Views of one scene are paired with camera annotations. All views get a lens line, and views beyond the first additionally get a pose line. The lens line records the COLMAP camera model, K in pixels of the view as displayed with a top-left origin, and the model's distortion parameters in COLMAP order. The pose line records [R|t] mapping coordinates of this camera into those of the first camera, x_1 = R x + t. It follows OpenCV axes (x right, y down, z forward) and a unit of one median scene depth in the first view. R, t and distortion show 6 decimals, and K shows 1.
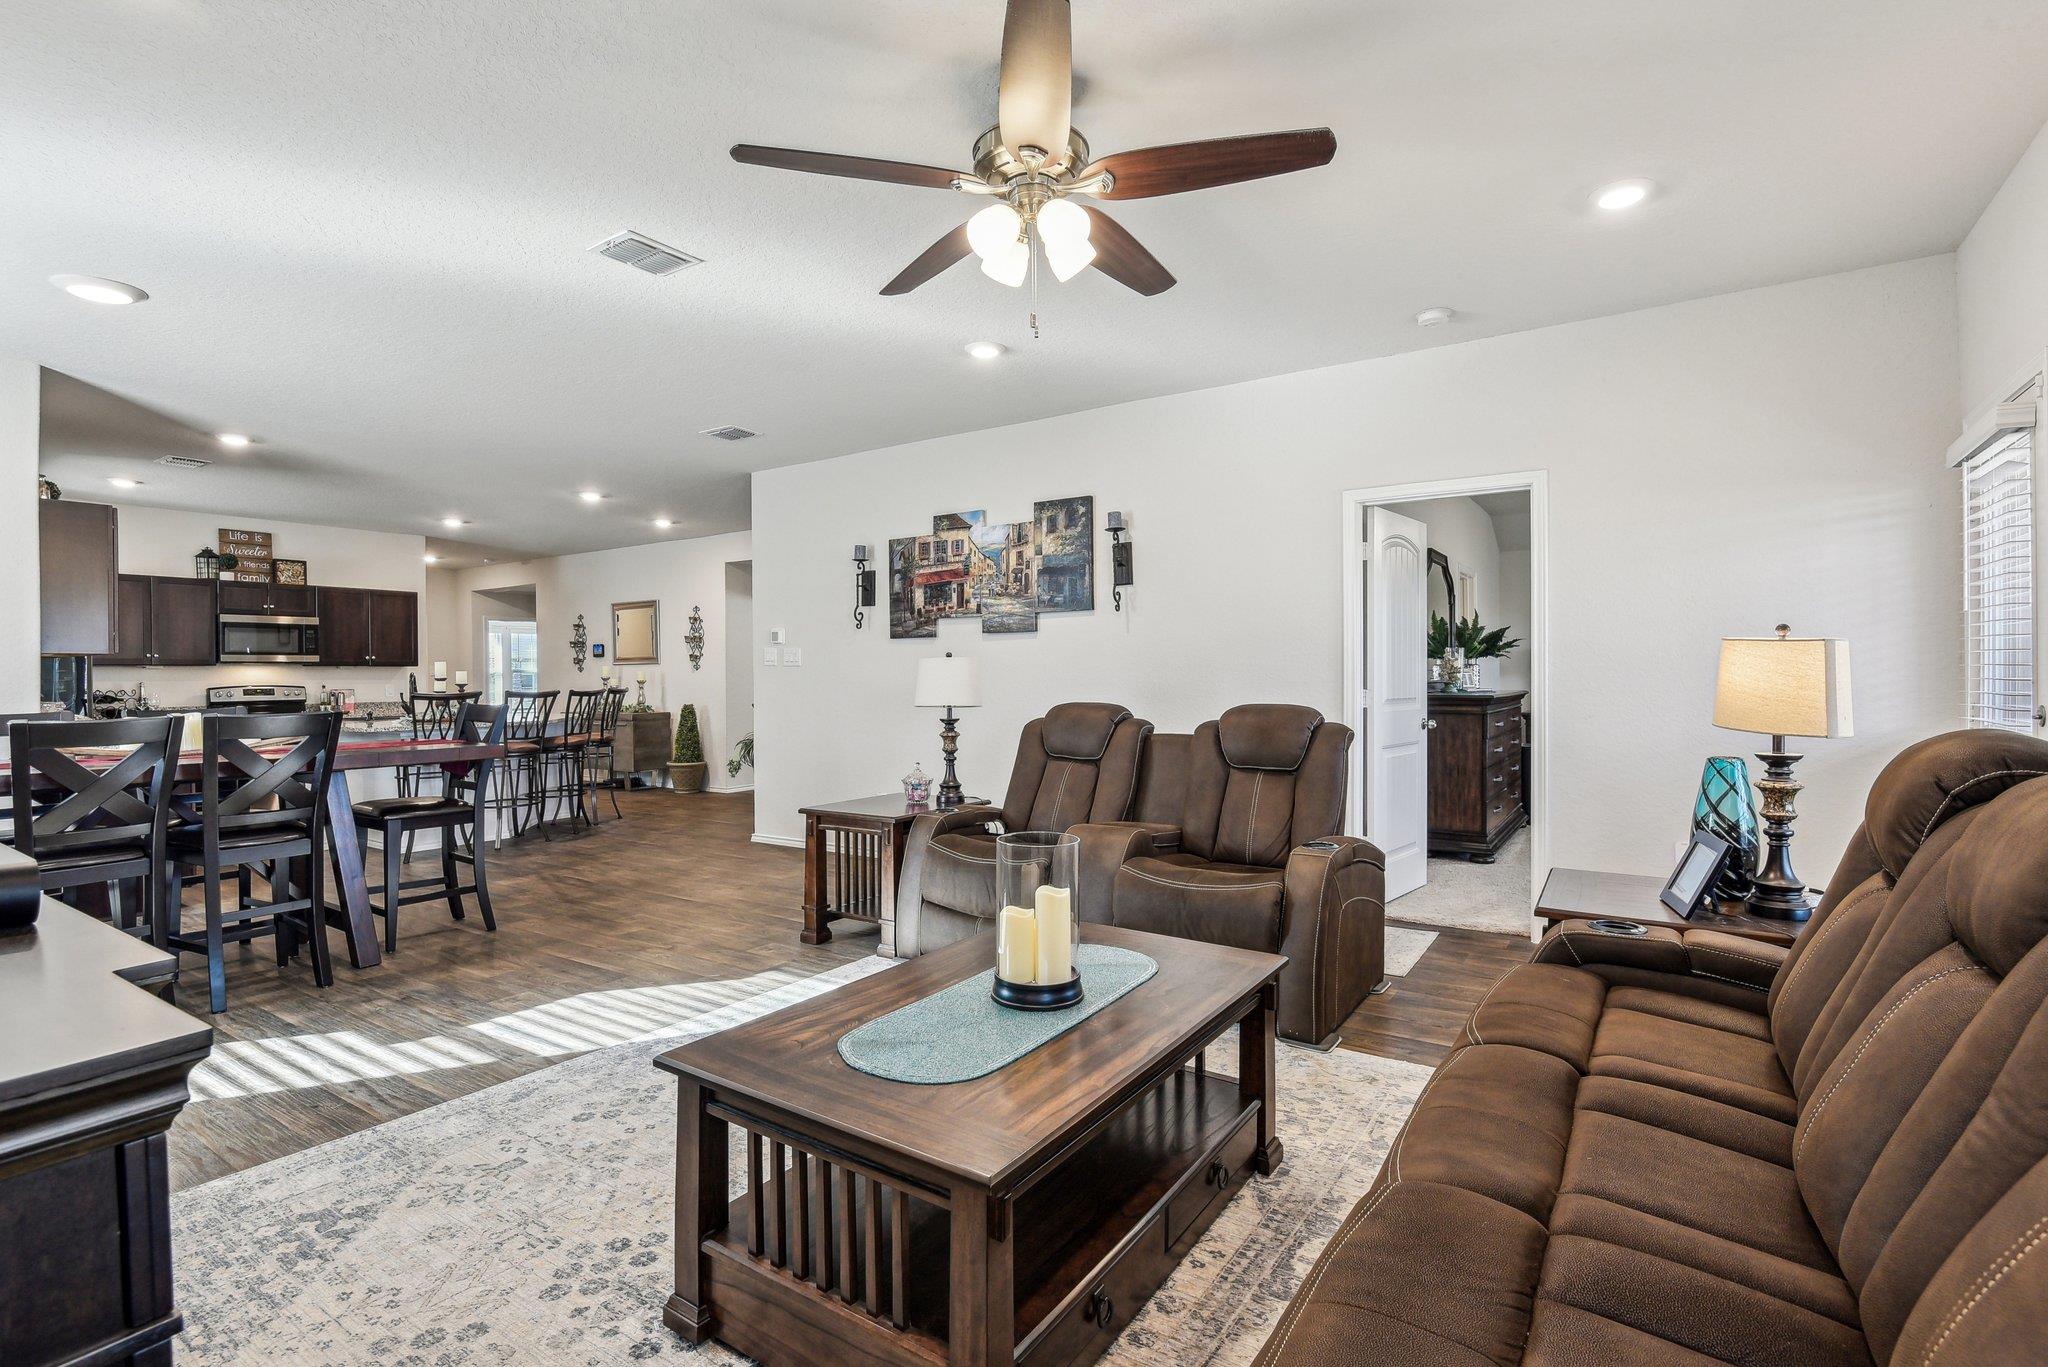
lens RADIAL K [[967.3, 0, 1024.0], [0, 967.3, 683.5], [0, 0, 1]] dist [-0.018098, -0.000629]
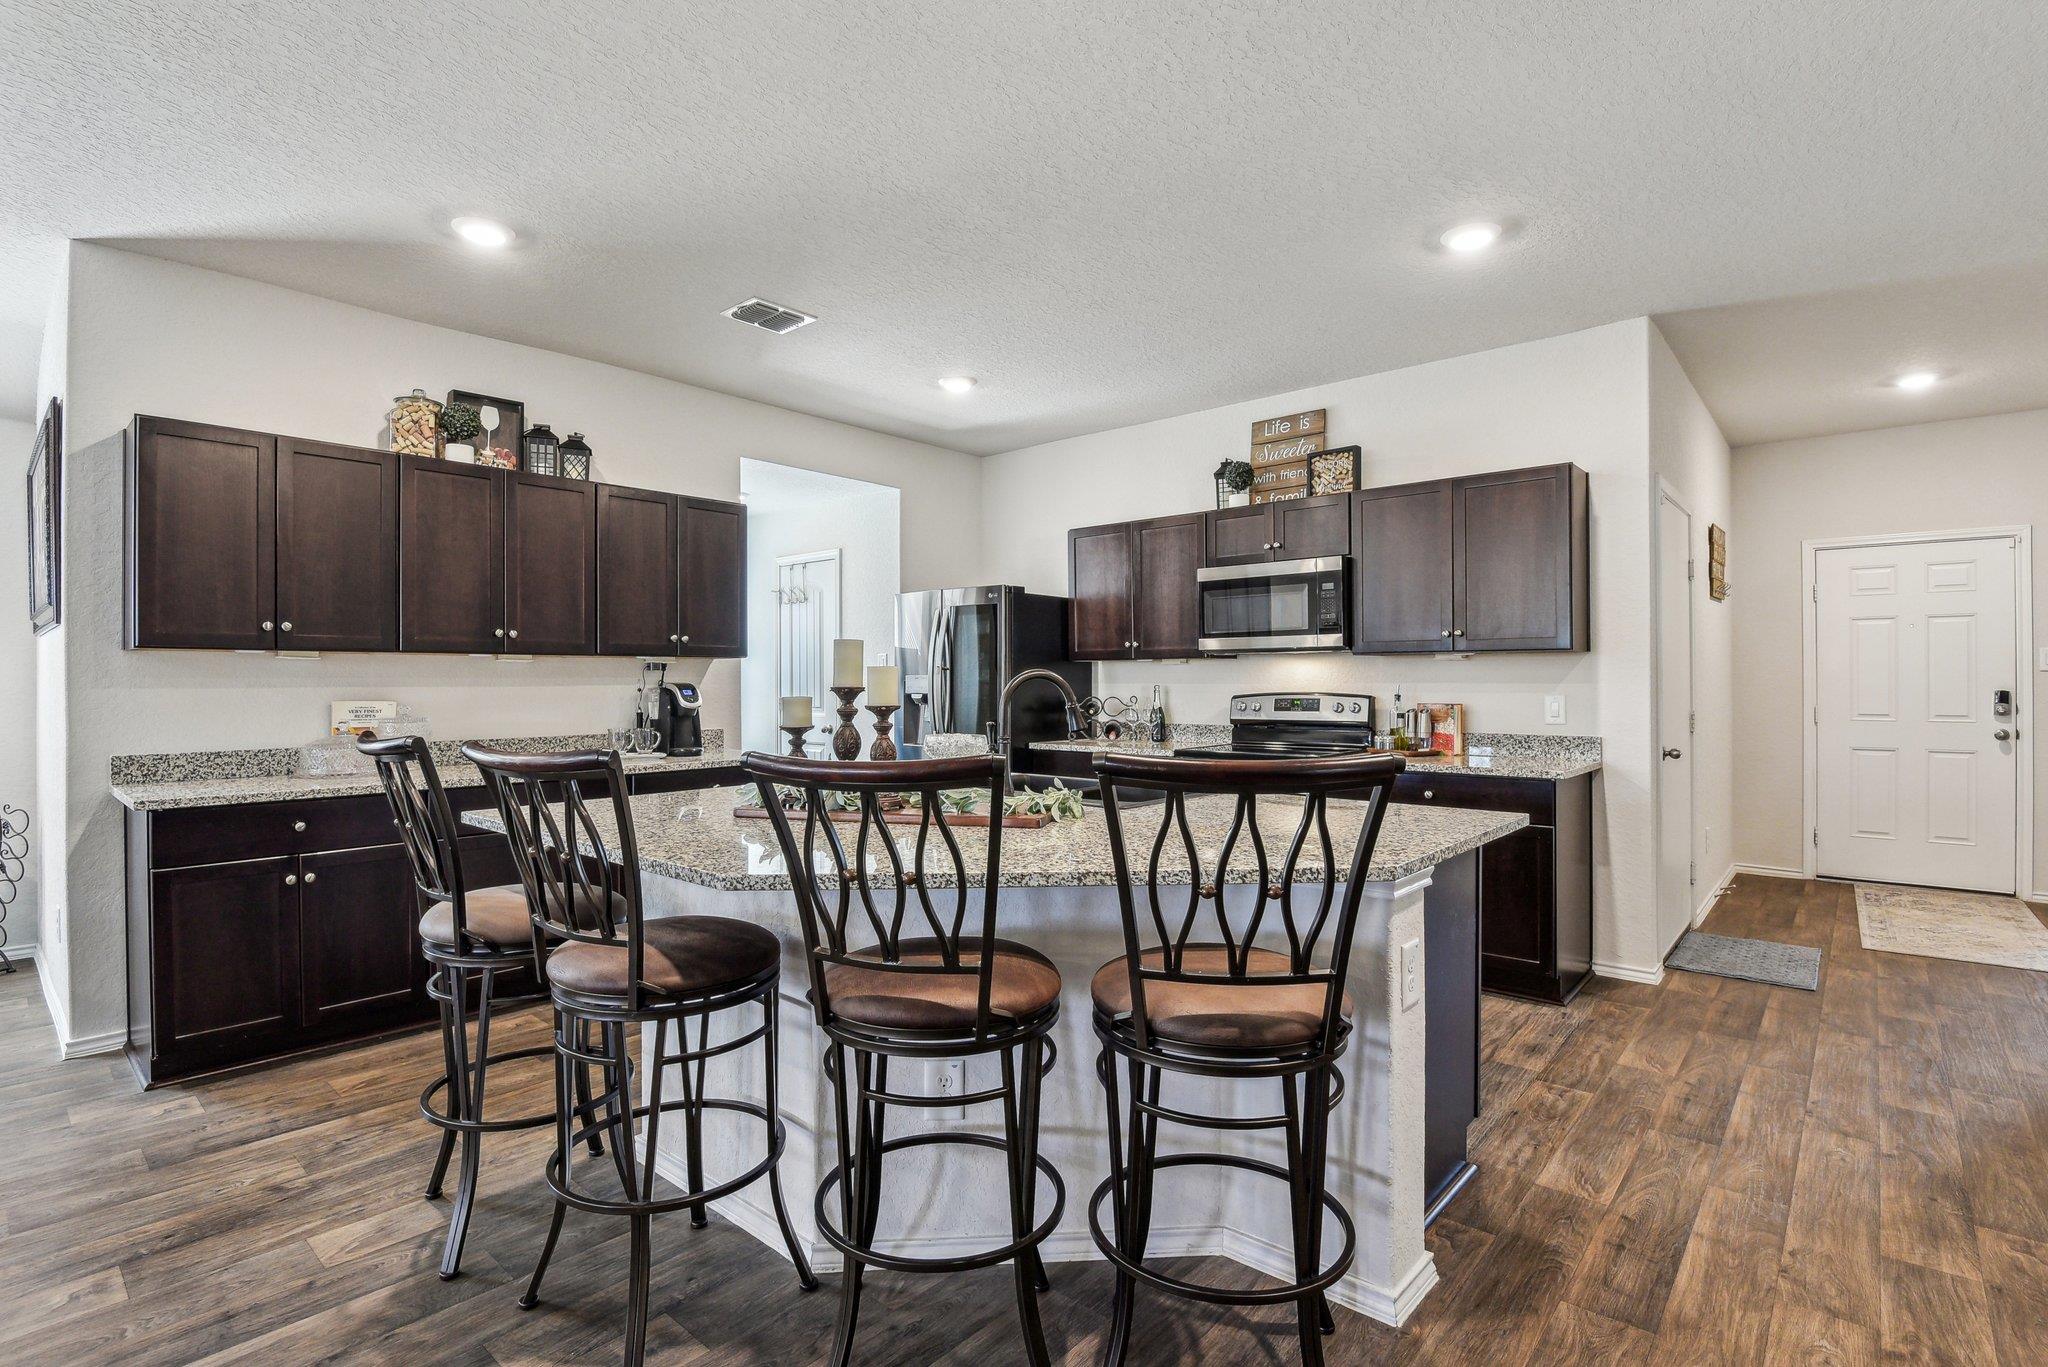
lens RADIAL K [[971.7, 0, 1009.5], [0, 971.7, 681.2], [0, 0, 1]] dist [-0.007944, -0.008791]
pose [[-0.146629, 0.008998, -0.989151, -0.352830], [-0.002198, 0.999953, 0.009422, -0.014381], [0.989189, 0.003556, -0.146602, 1.424434]]
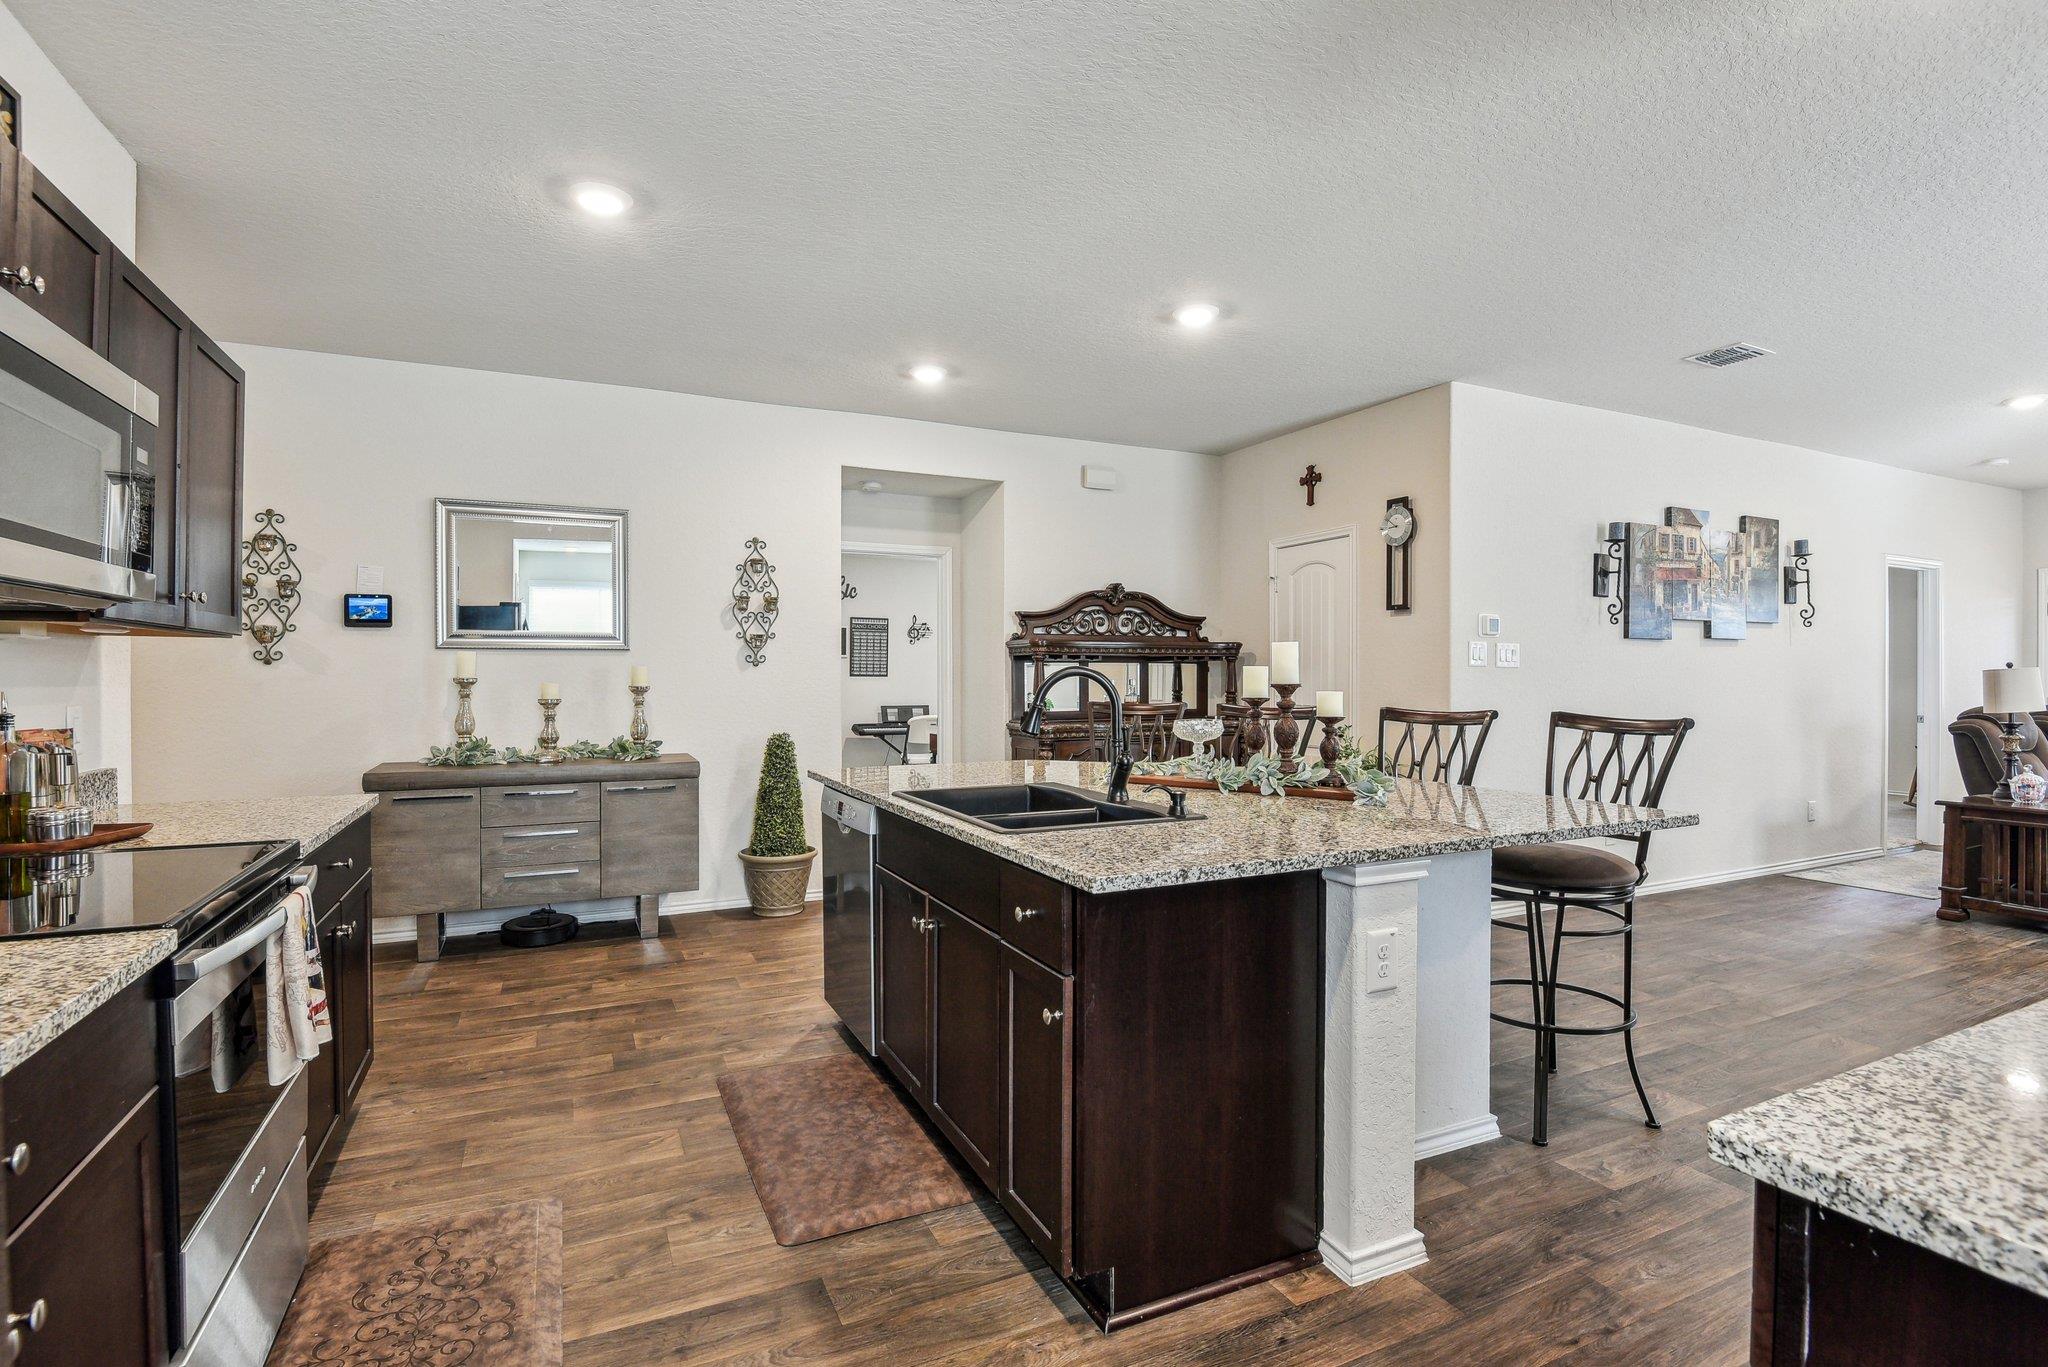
lens RADIAL K [[971.7, 0, 1009.5], [0, 971.7, 681.2], [0, 0, 1]] dist [-0.007944, -0.008791]
pose [[0.521561, 0.002449, 0.853210, -1.289092], [0.001222, 0.999993, -0.003618, -0.007260], [-0.853213, 0.002930, 0.521554, 1.146113]]
